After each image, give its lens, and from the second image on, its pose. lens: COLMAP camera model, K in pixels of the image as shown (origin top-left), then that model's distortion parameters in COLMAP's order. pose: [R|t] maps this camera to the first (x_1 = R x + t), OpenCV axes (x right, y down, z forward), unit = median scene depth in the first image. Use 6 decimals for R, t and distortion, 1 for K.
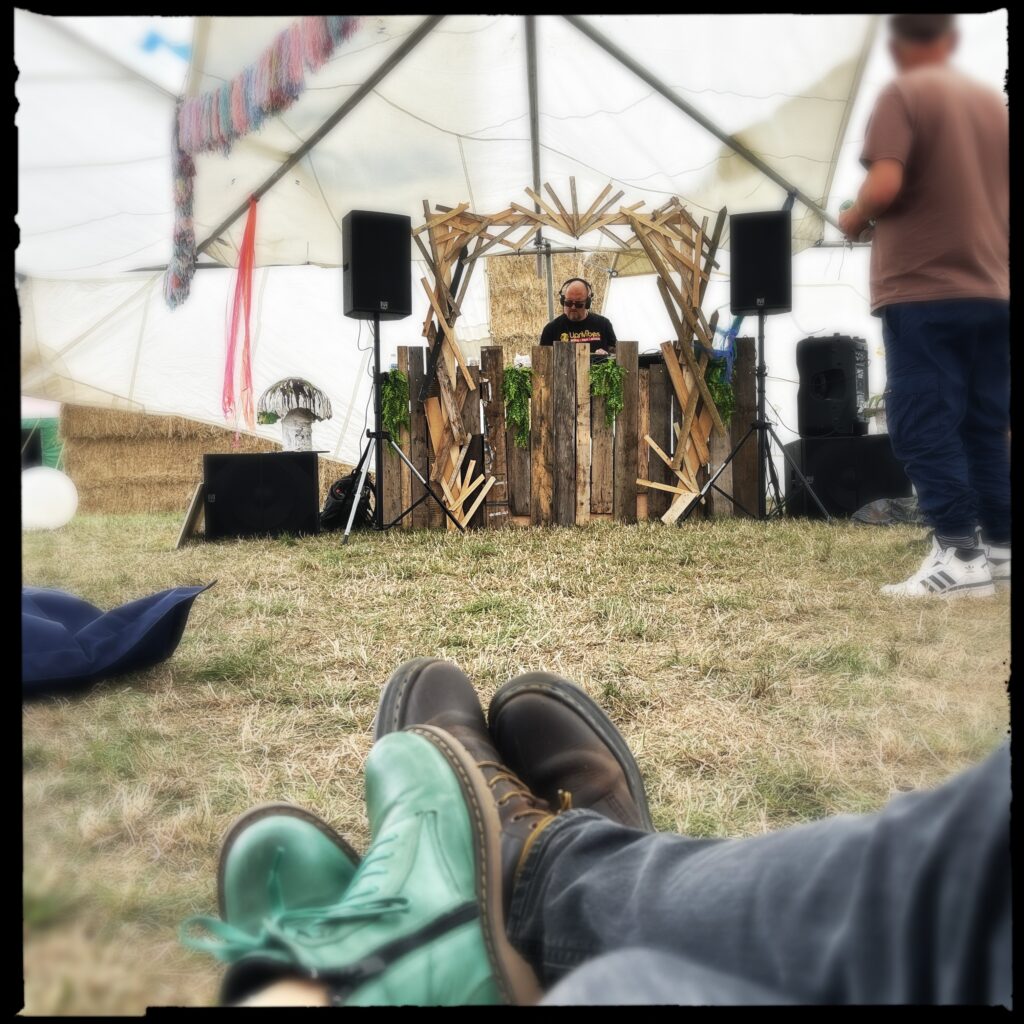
lens RADIAL K [[1017.7, 0, 512.0], [0, 1017.7, 512.0], [0, 0, 1]] dist [0.166136, -0.551642]
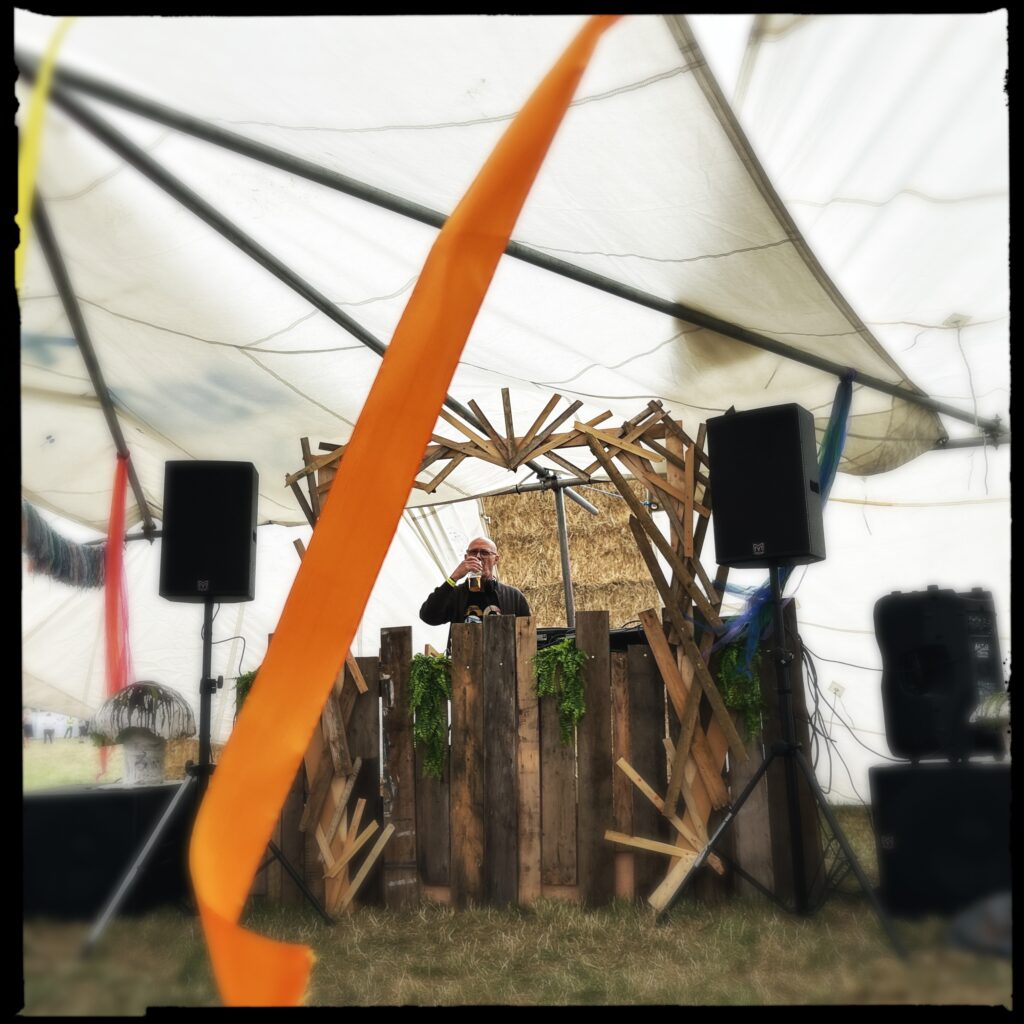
lens RADIAL K [[1017.7, 0, 512.0], [0, 1017.7, 512.0], [0, 0, 1]] dist [0.166136, -0.551642]
pose [[0.955214, -0.068371, -0.287909, 0.260545], [0.004966, 0.976509, -0.215421, -0.087392], [0.295874, 0.204343, 0.933114, 0.351188]]
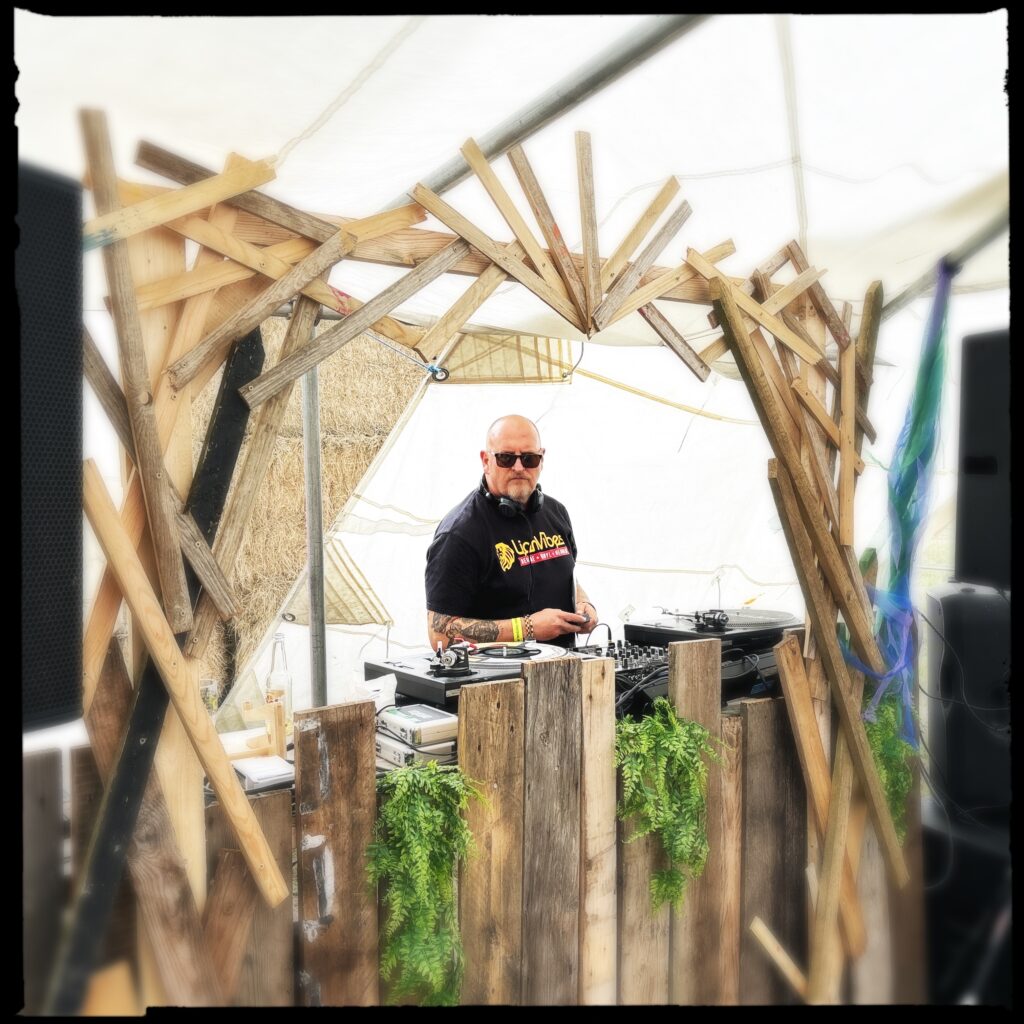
lens RADIAL K [[1017.7, 0, 512.0], [0, 1017.7, 512.0], [0, 0, 1]] dist [0.166136, -0.551642]
pose [[0.864686, 0.002737, 0.502305, -0.113119], [-0.002117, 0.999996, -0.001805, -0.210546], [-0.502308, 0.000498, 0.864689, 0.740451]]
